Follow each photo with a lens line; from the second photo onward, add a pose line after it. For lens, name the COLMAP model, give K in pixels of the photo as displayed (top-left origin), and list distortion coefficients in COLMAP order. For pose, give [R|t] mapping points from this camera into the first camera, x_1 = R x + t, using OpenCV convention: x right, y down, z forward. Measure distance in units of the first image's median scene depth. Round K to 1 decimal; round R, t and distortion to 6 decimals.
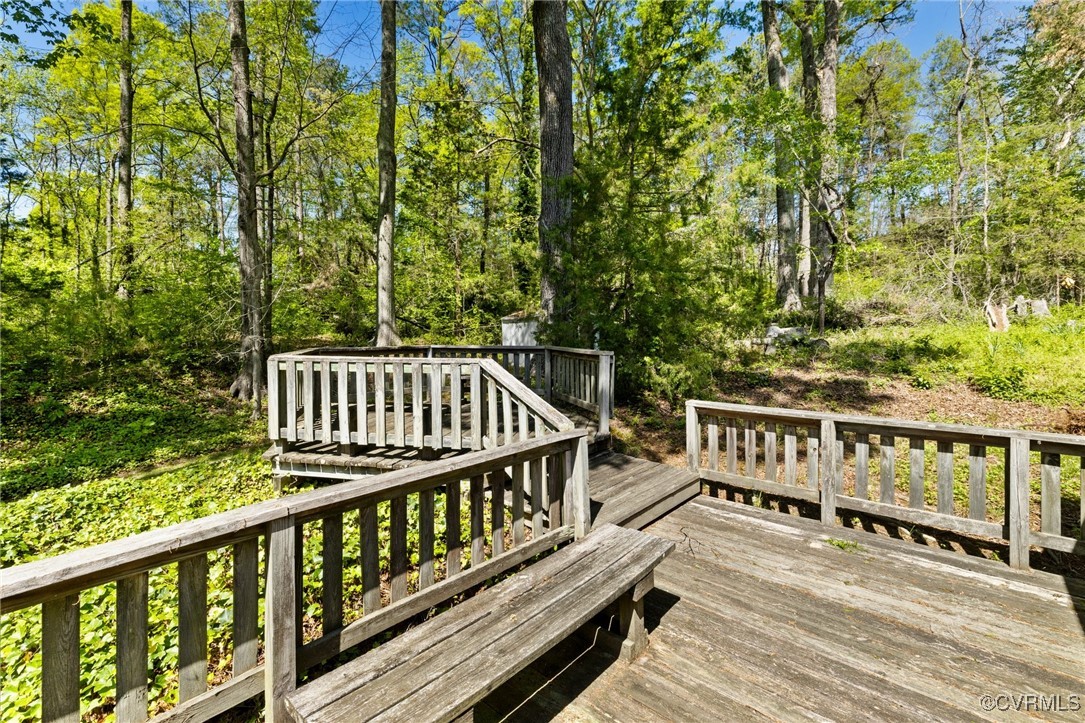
lens RADIAL K [[479.6, 0, 549.3], [0, 479.6, 328.2], [0, 0, 1]] dist [-0.003899, 0.001502]
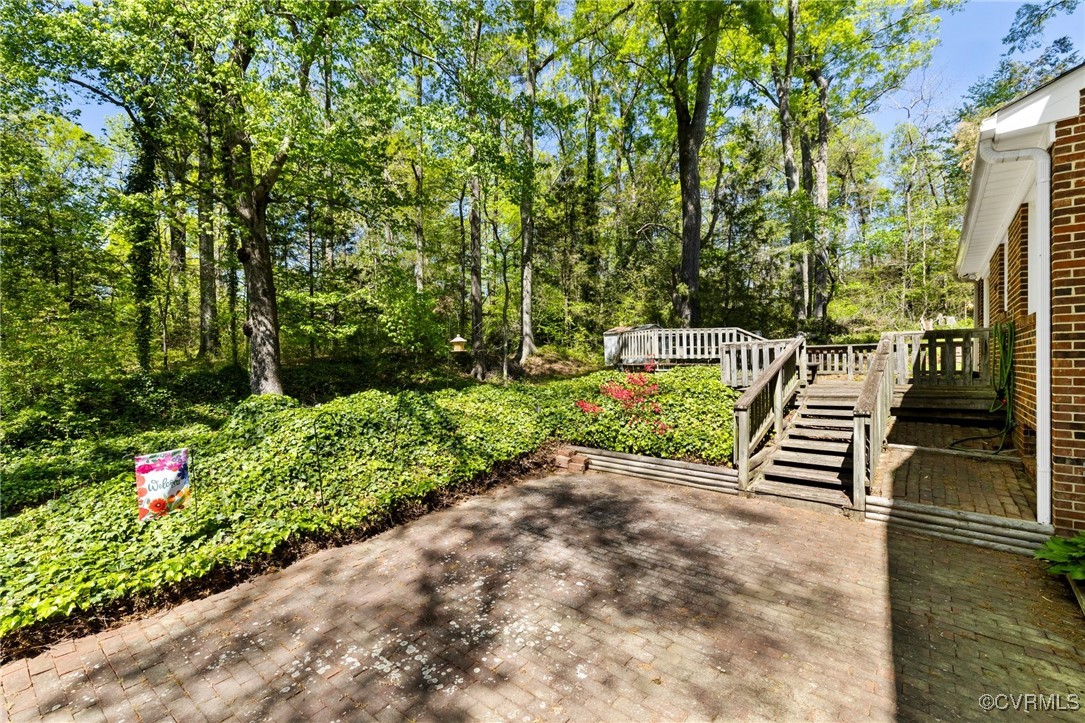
lens RADIAL K [[479.6, 0, 540.2], [0, 479.6, 360.5], [0, 0, 1]] dist [-0.003899, 0.001502]
pose [[0.999489, -0.006950, 0.031209, -0.556165], [0.006844, 0.999970, 0.003494, 0.093587], [-0.031233, -0.003279, 0.999507, -0.745420]]
